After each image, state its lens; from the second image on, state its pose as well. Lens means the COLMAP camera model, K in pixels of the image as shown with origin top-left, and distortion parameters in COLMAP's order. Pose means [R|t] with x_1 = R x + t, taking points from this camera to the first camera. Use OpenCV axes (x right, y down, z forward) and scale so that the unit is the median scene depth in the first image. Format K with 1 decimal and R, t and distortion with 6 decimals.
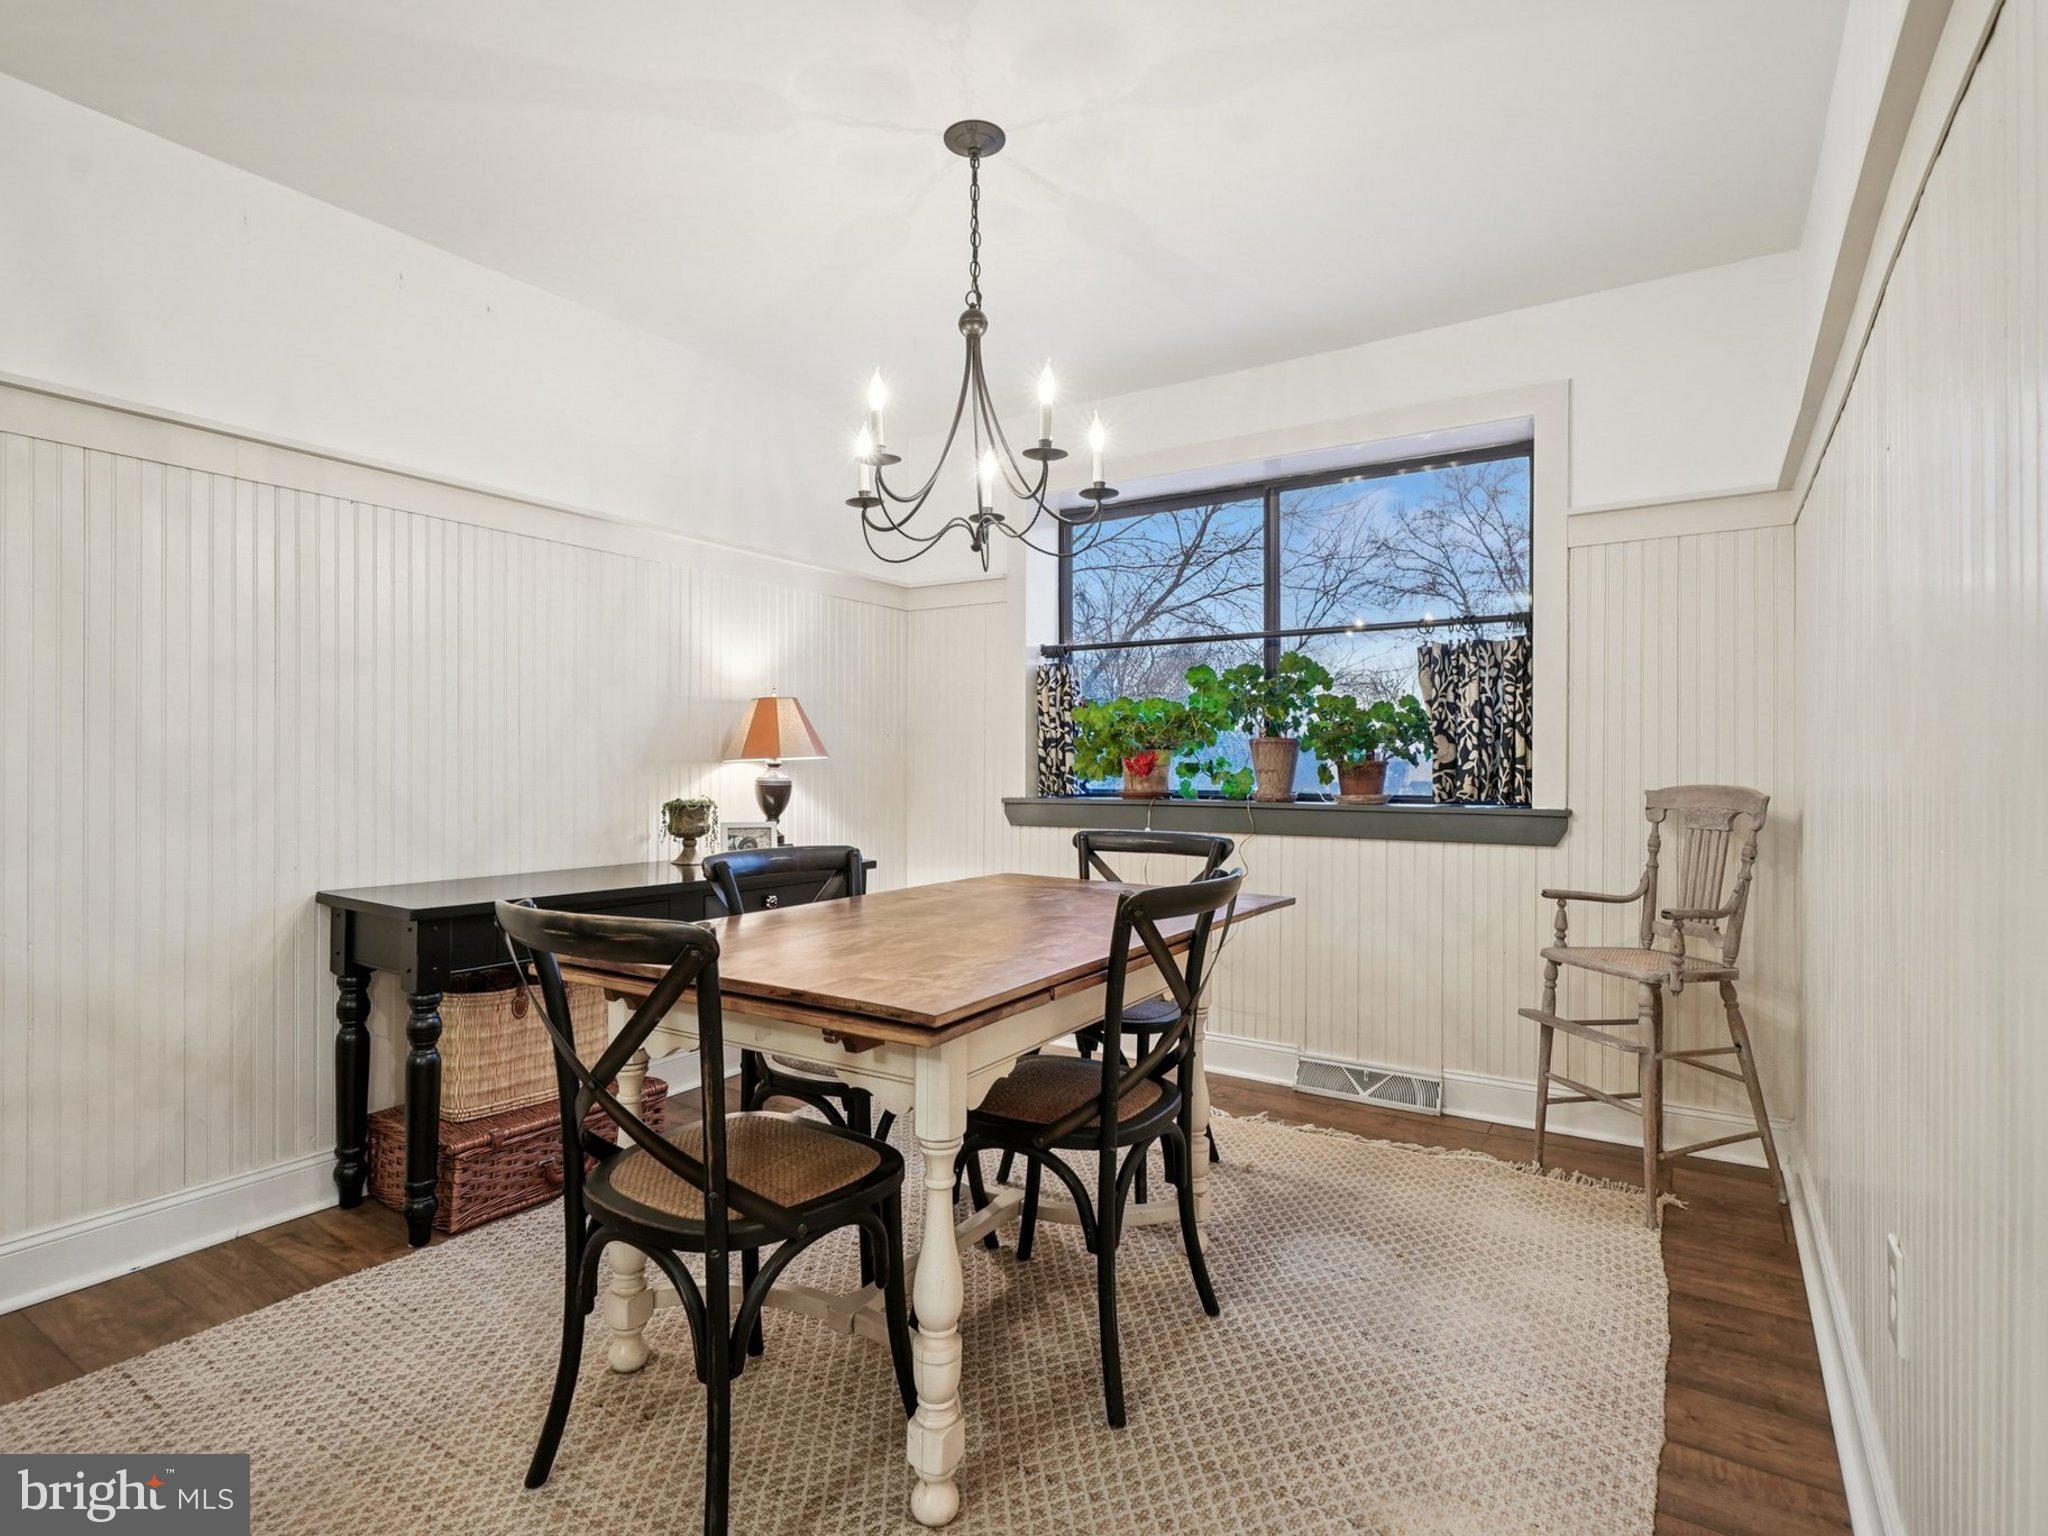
lens RADIAL K [[1048.1, 0, 1025.4], [0, 1048.1, 754.7], [0, 0, 1]] dist [-0.001483, 0.002587]
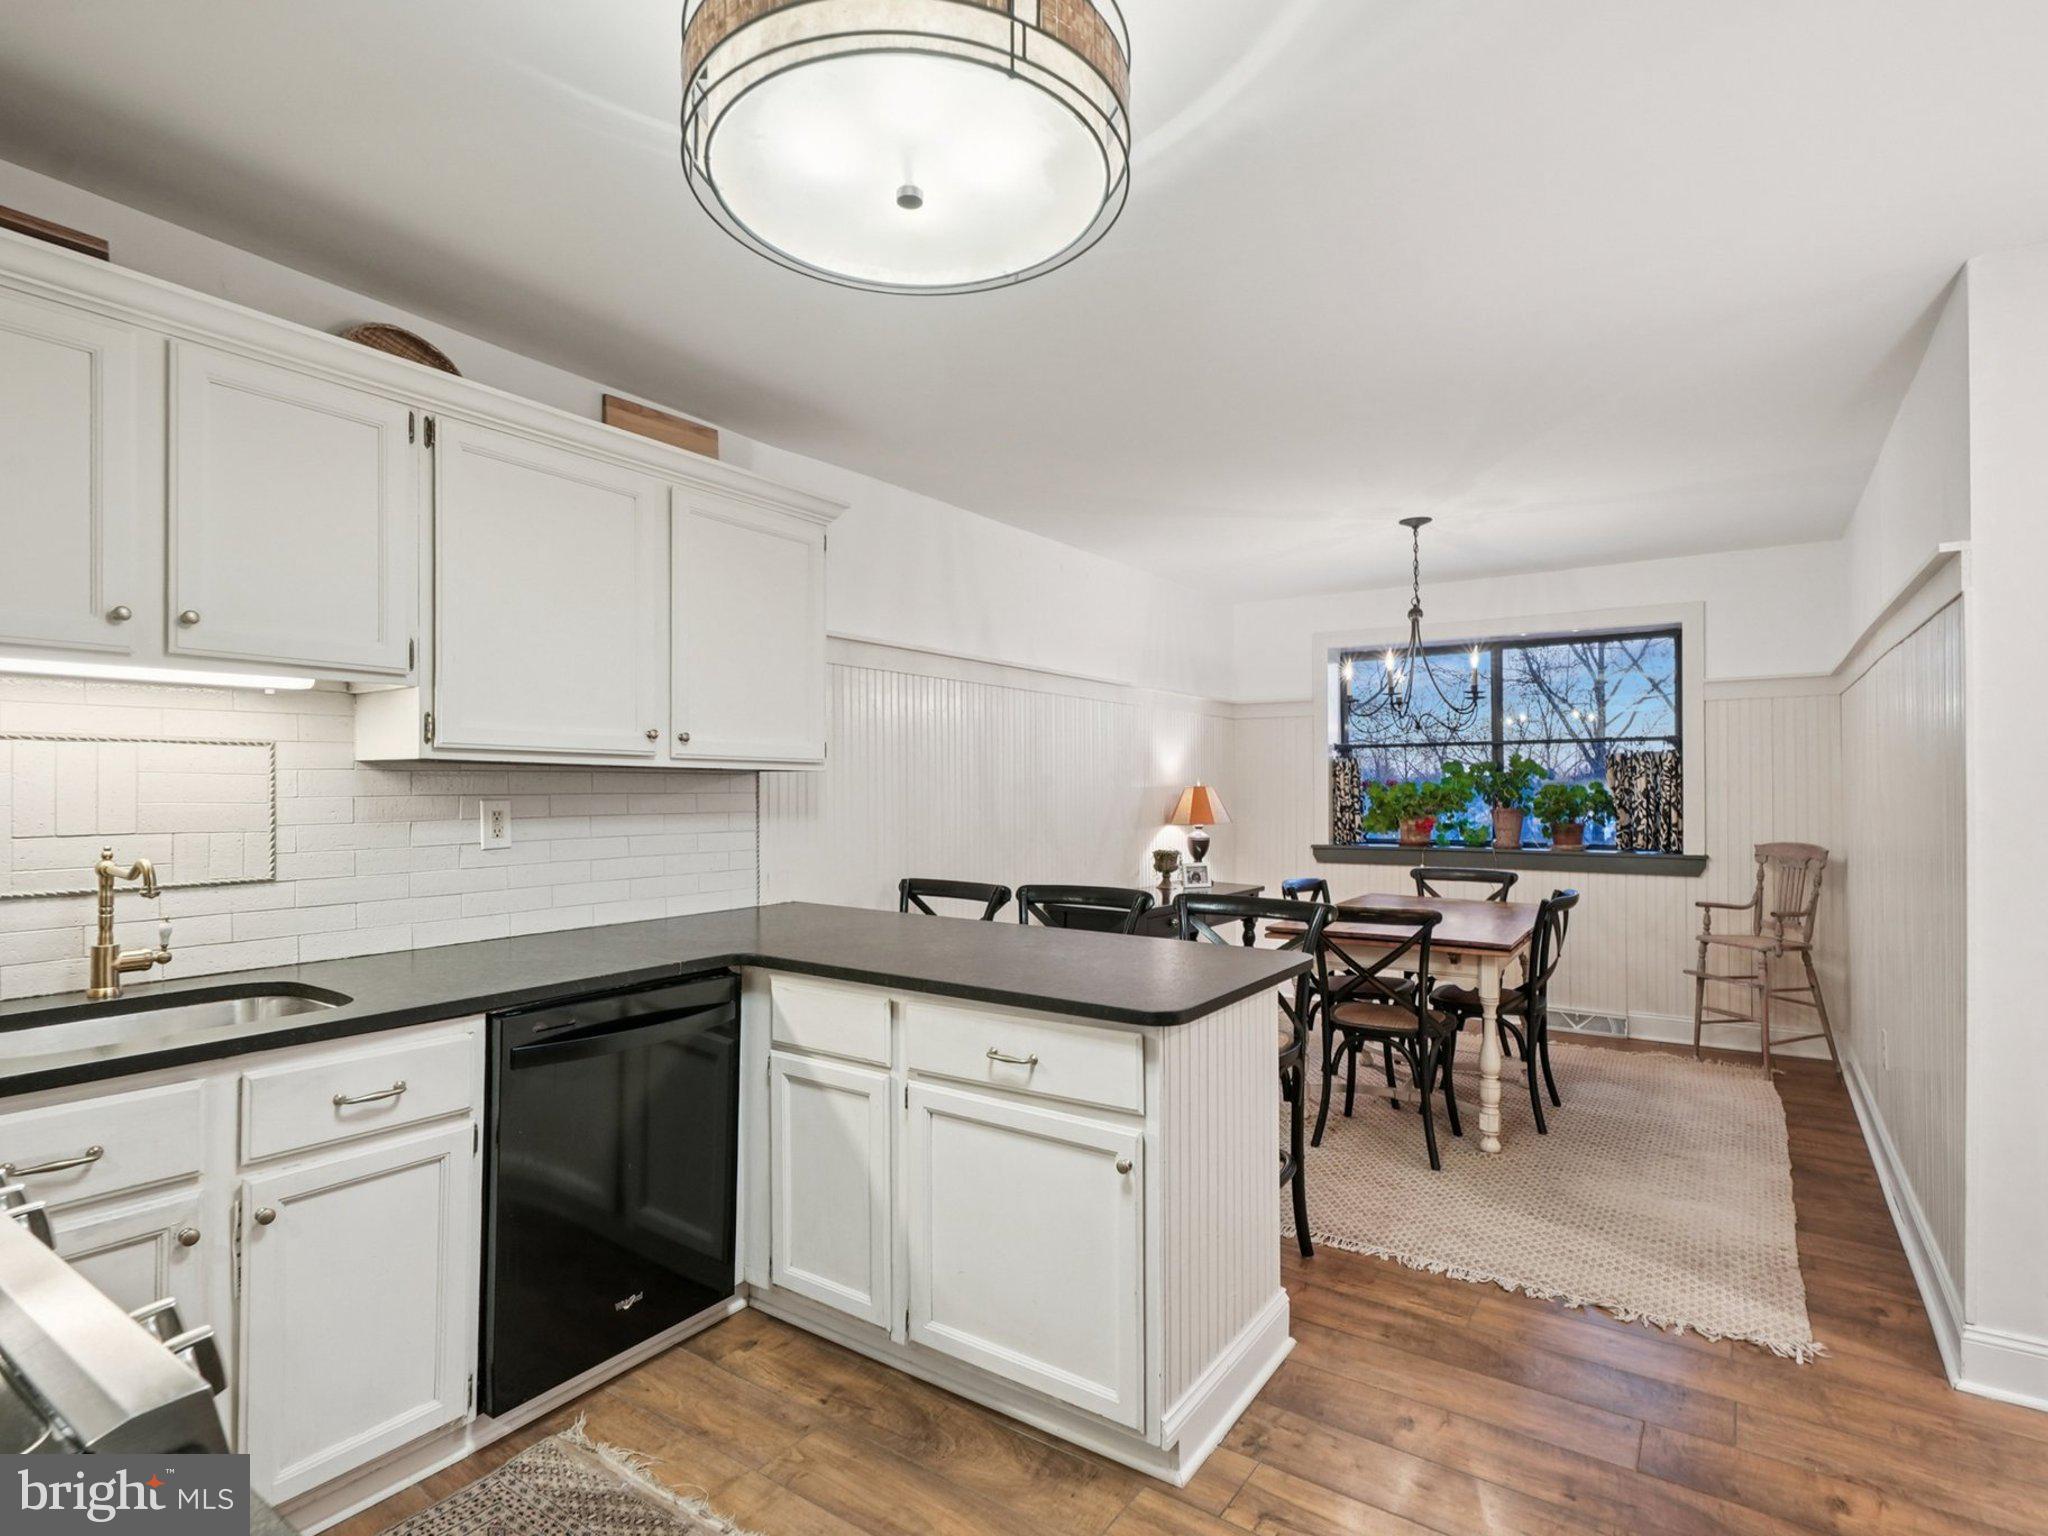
lens RADIAL K [[1048.1, 0, 1023.4], [0, 1048.1, 770.9], [0, 0, 1]] dist [-0.001483, 0.002587]
pose [[0.999578, -0.005014, -0.028615, -0.526035], [0.004778, 0.999954, -0.008328, -0.073461], [0.028655, 0.008188, 0.999556, -0.713217]]
